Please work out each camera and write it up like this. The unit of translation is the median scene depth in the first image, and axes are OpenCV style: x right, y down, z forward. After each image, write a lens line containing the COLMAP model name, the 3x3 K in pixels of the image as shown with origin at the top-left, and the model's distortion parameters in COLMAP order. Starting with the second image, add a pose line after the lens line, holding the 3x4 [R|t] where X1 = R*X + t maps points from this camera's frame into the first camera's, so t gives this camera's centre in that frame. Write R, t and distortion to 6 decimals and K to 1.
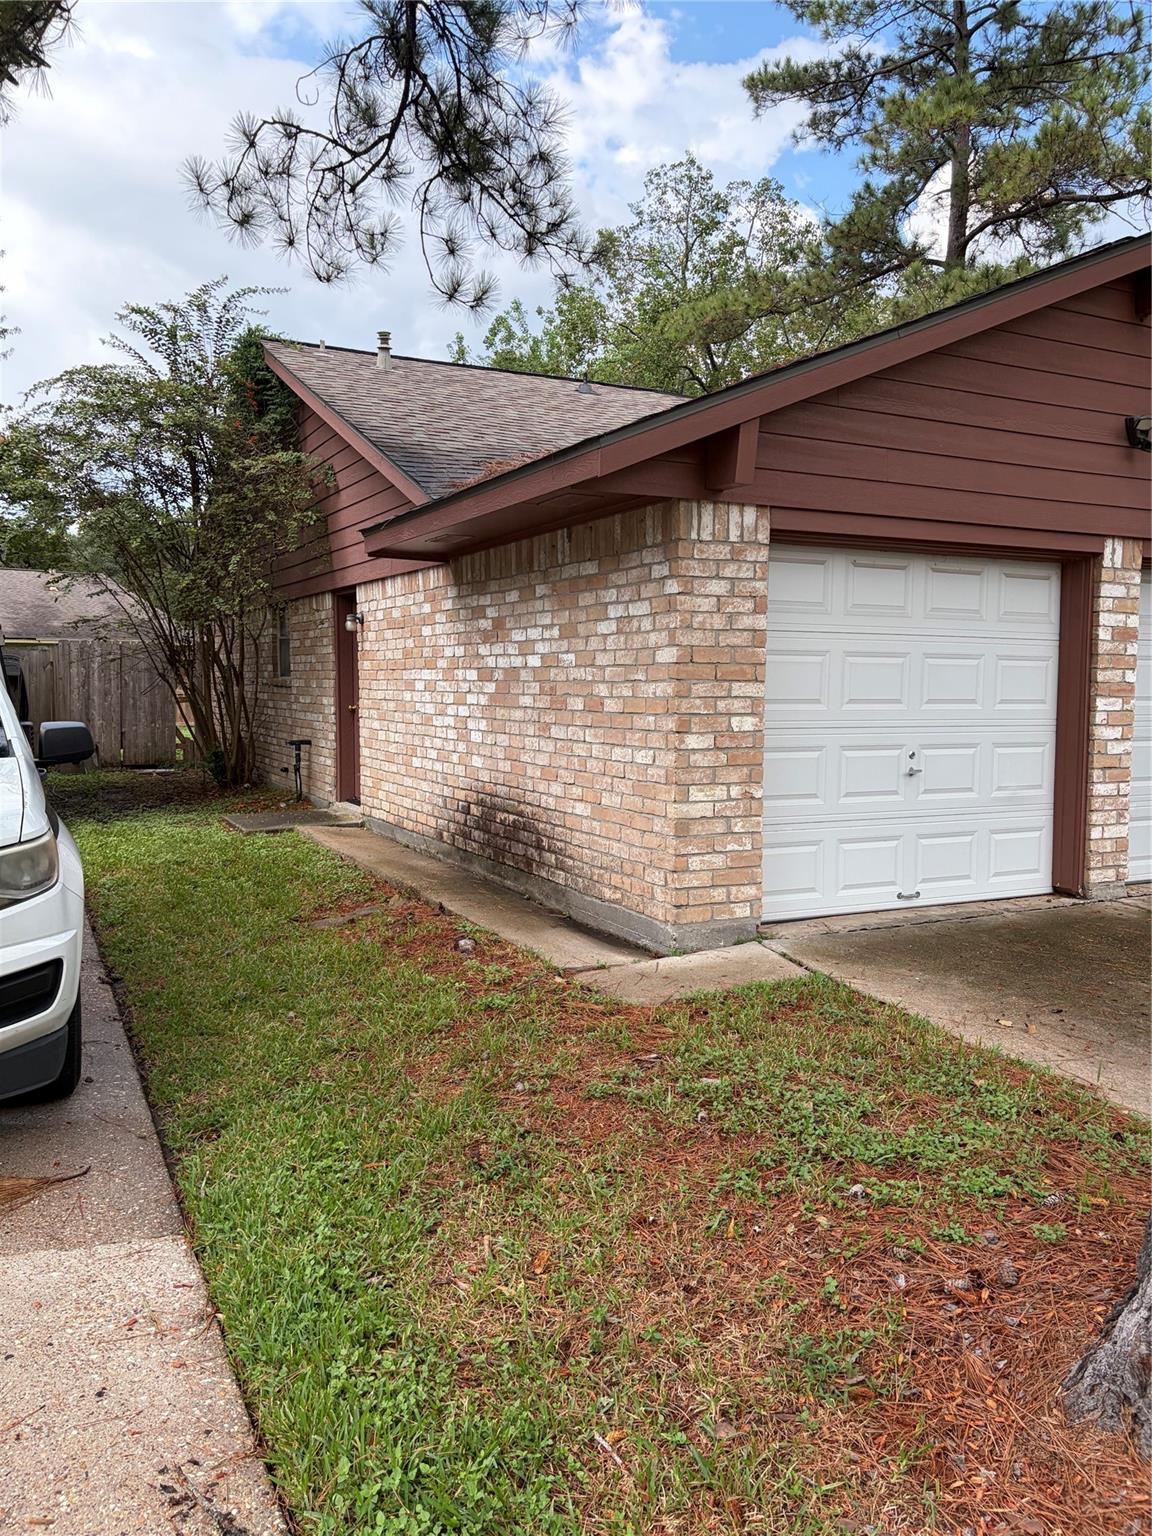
lens RADIAL K [[1173.9, 0, 579.8], [0, 1173.9, 782.1], [0, 0, 1]] dist [0.069533, -0.080735]
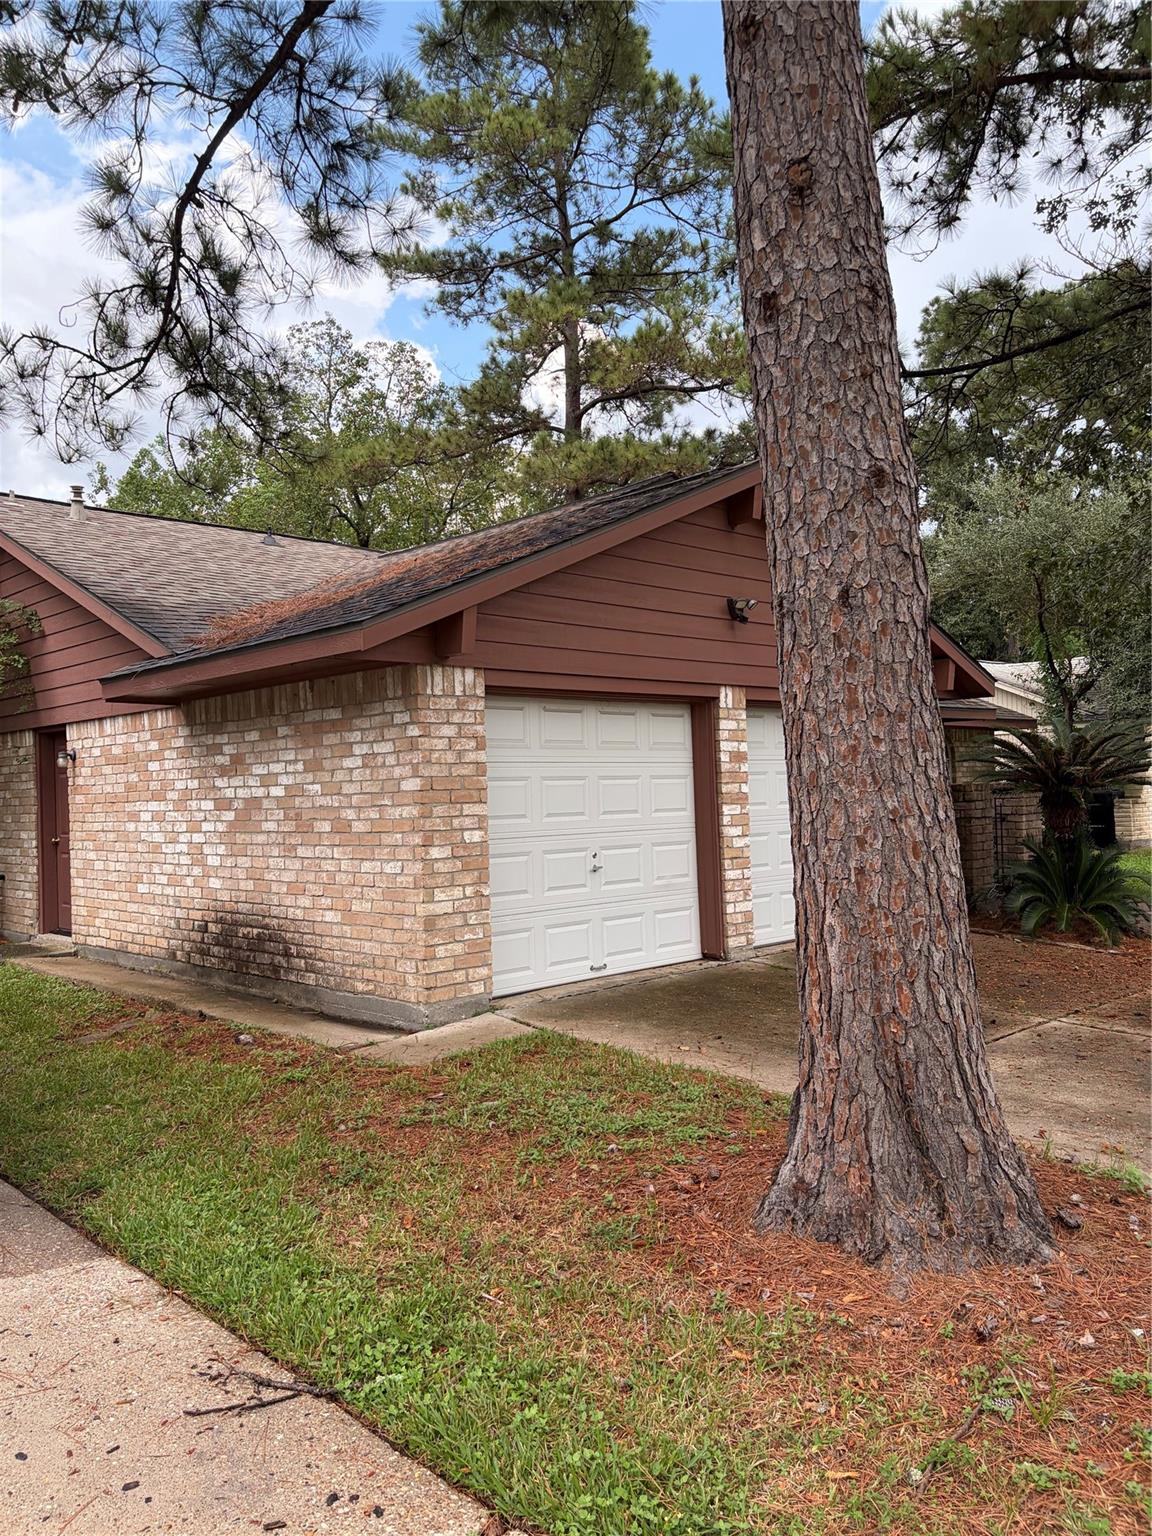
lens RADIAL K [[1173.9, 0, 579.8], [0, 1173.9, 782.1], [0, 0, 1]] dist [0.069533, -0.080735]
pose [[0.954462, -0.032918, 0.296509, -0.099246], [0.061654, 0.994203, -0.088089, 0.008203], [-0.291891, 0.102359, 0.950959, -0.190731]]
